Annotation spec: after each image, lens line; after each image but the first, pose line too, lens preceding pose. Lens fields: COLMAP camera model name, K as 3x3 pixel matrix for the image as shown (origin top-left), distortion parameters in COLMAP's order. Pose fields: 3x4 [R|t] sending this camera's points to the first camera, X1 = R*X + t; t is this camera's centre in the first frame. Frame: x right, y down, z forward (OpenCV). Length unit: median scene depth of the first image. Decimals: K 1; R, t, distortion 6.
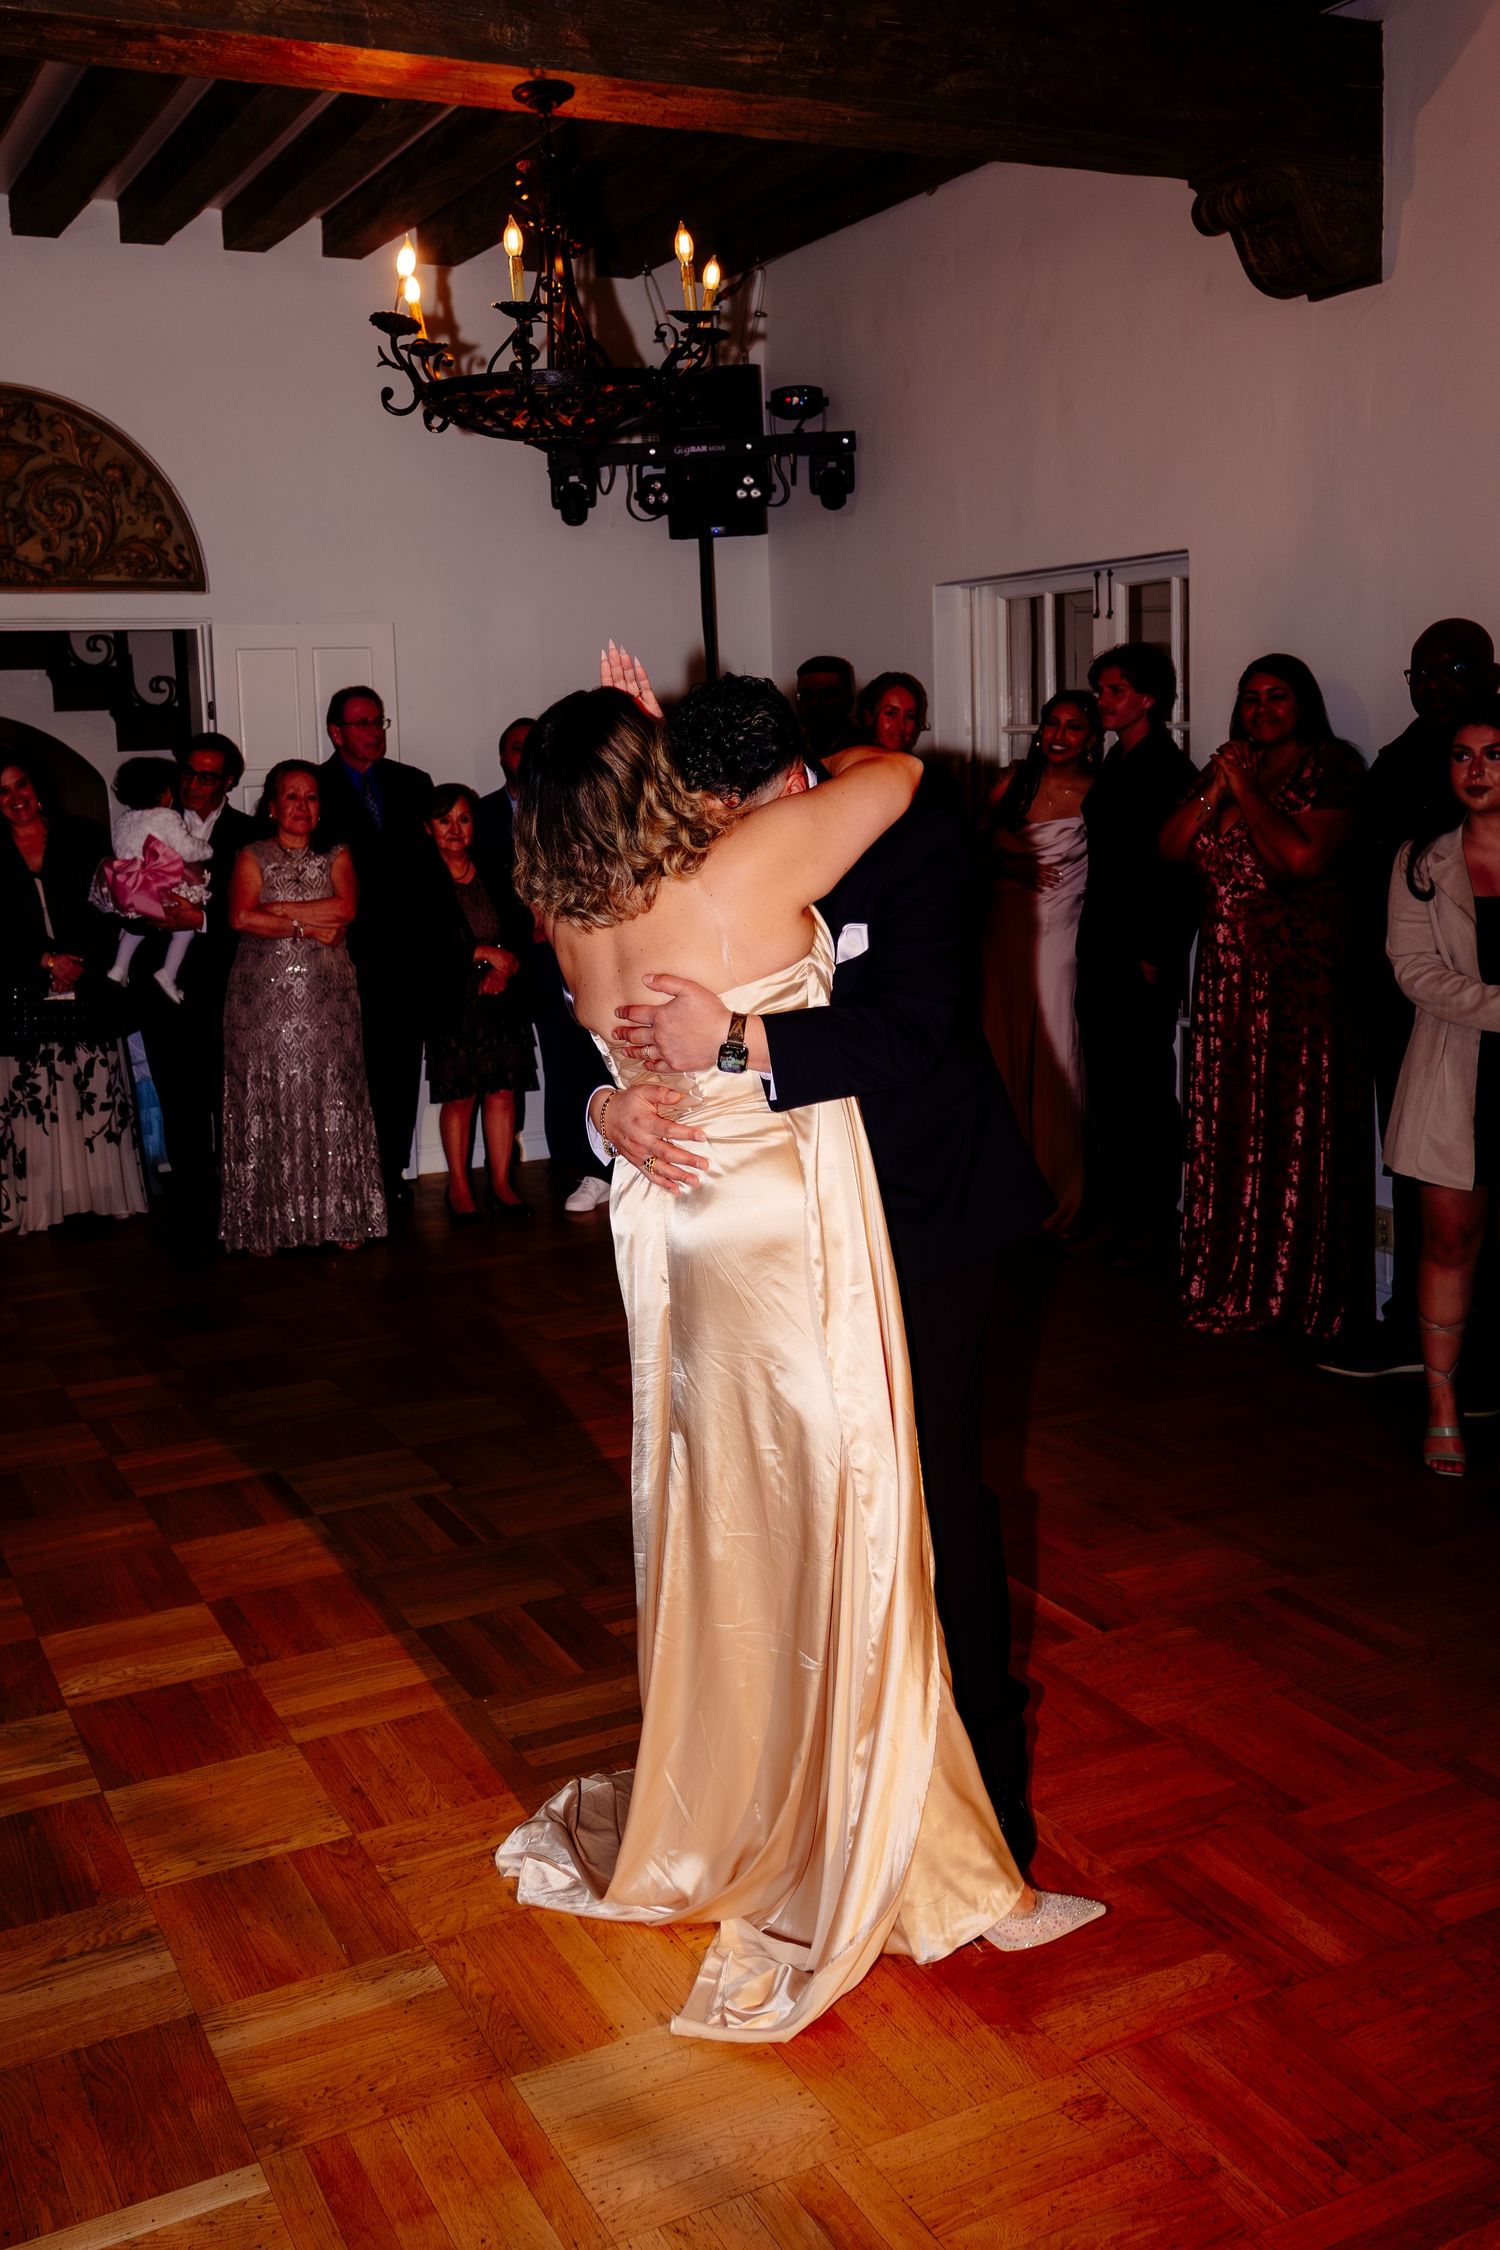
lens RADIAL K [[2055.8, 0, 630.6], [0, 2055.8, 1007.3], [0, 0, 1]] dist [-0.009179, 0.011217]
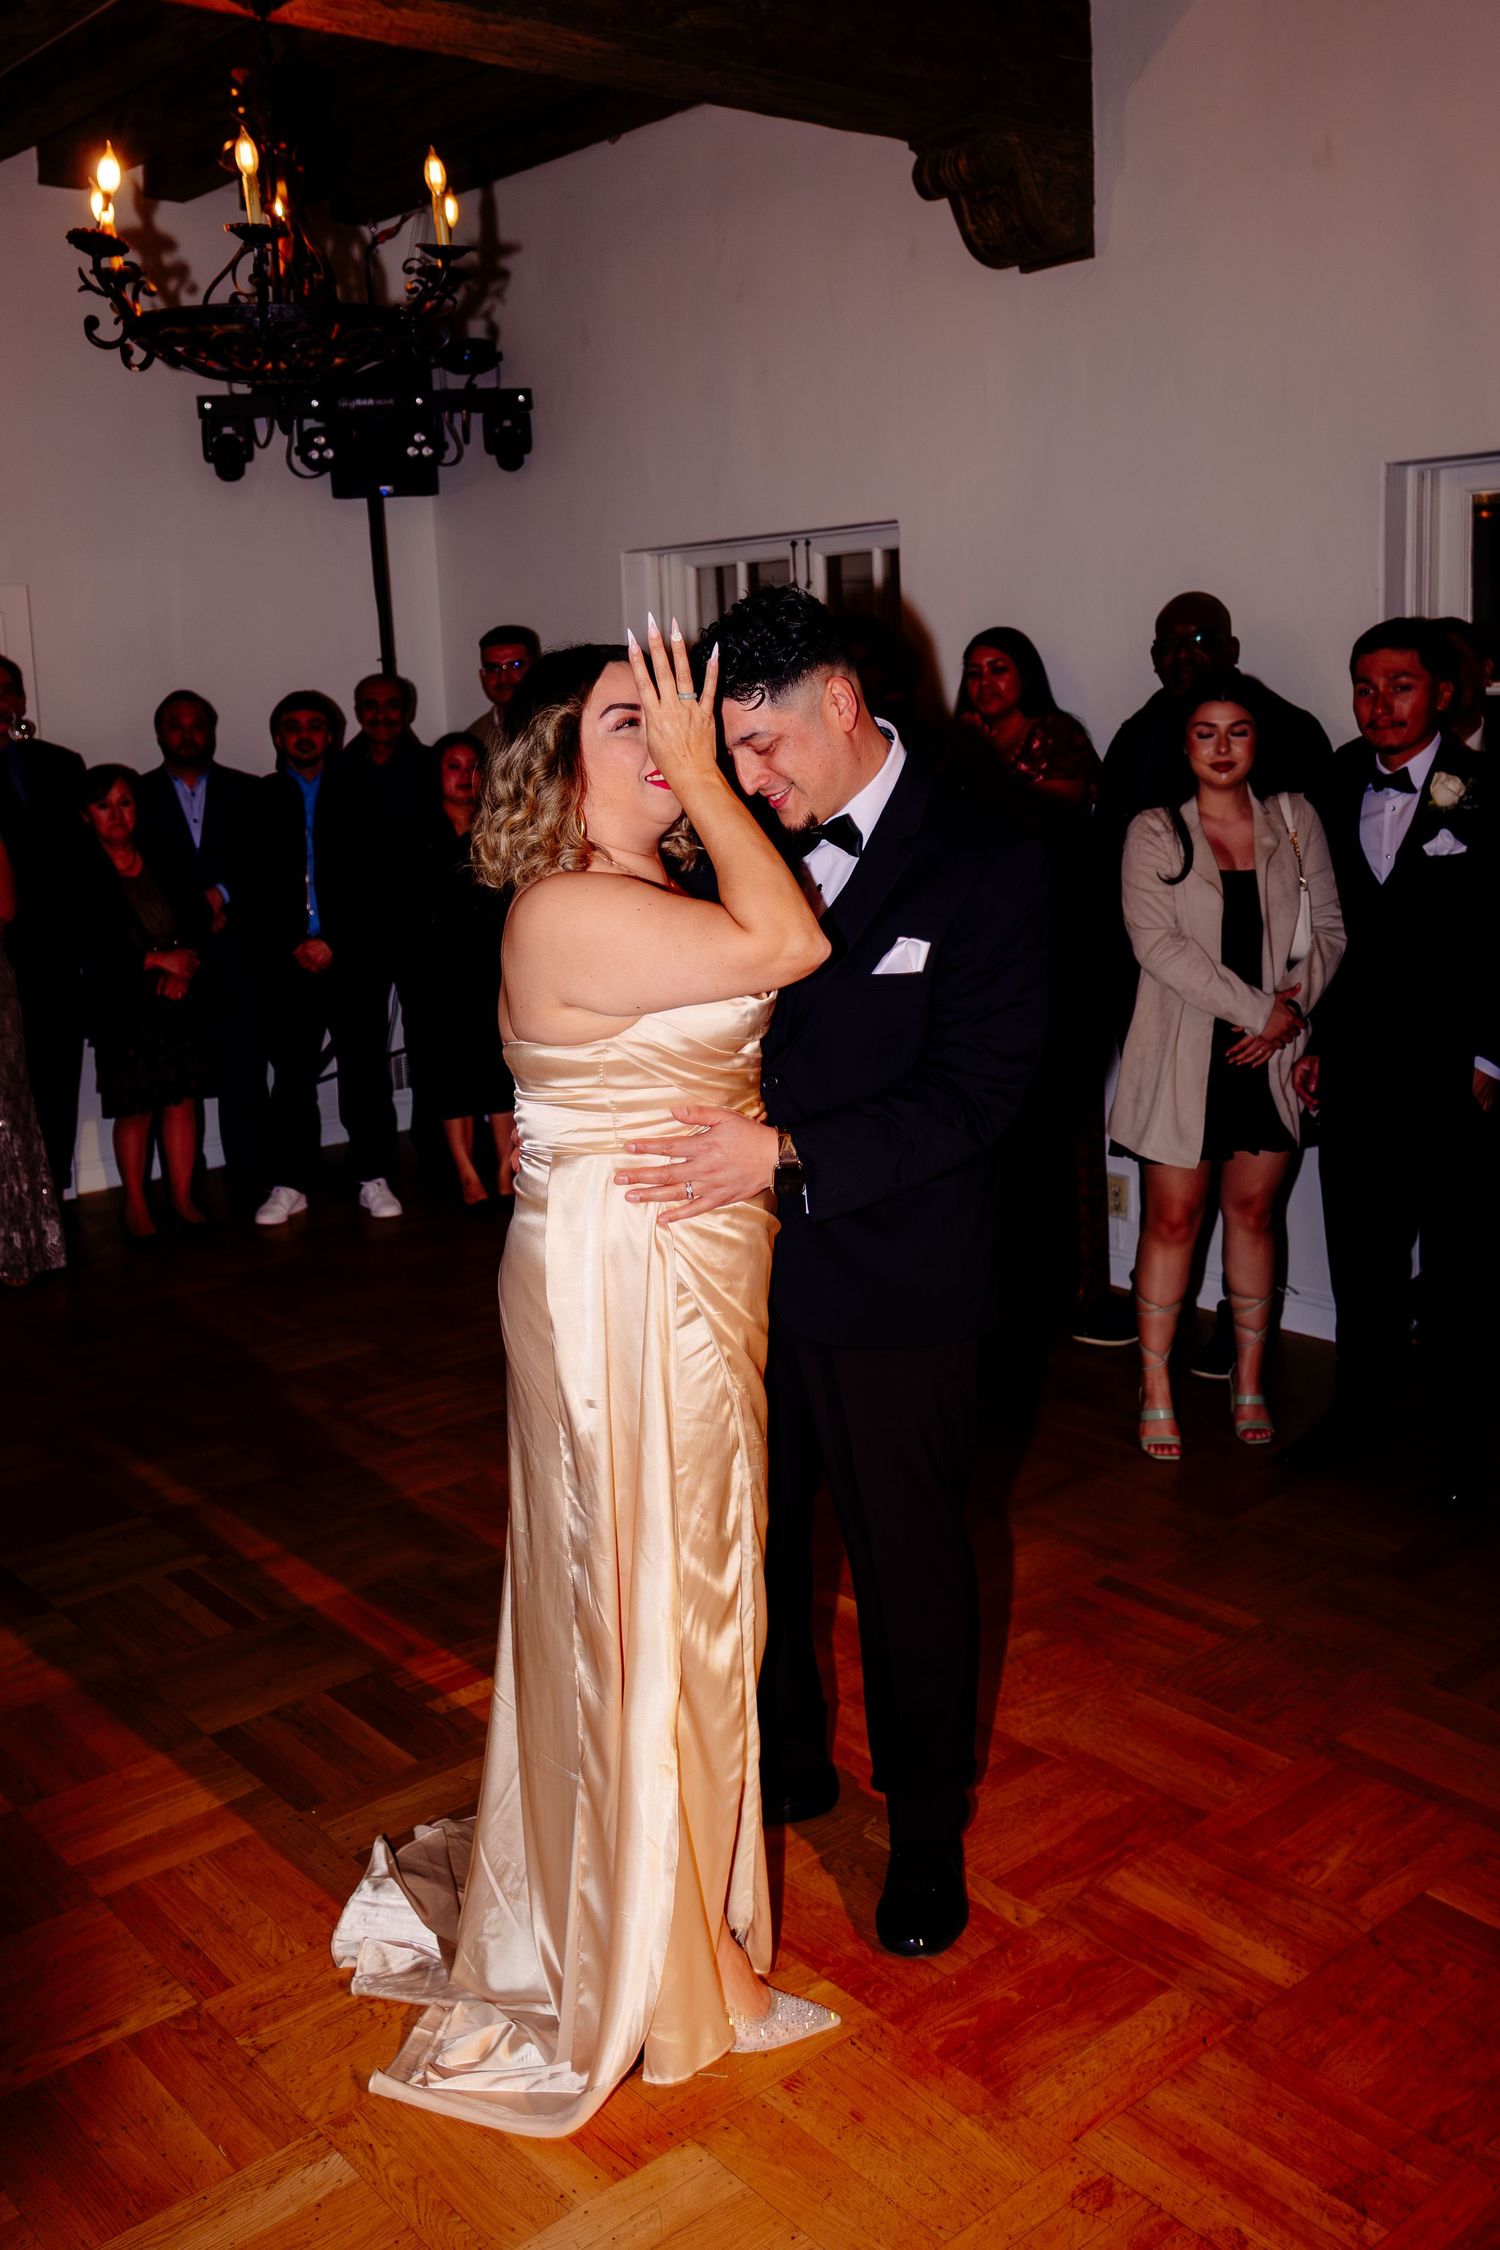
lens RADIAL K [[2056.9, 0, 751.2], [0, 2056.9, 1003.8], [0, 0, 1]] dist [0.000119, -0.004989]
pose [[0.965226, -0.041545, 0.258095, -0.089948], [0.037602, 0.999089, 0.020197, -0.018775], [-0.258699, -0.009790, 0.965908, 0.086109]]
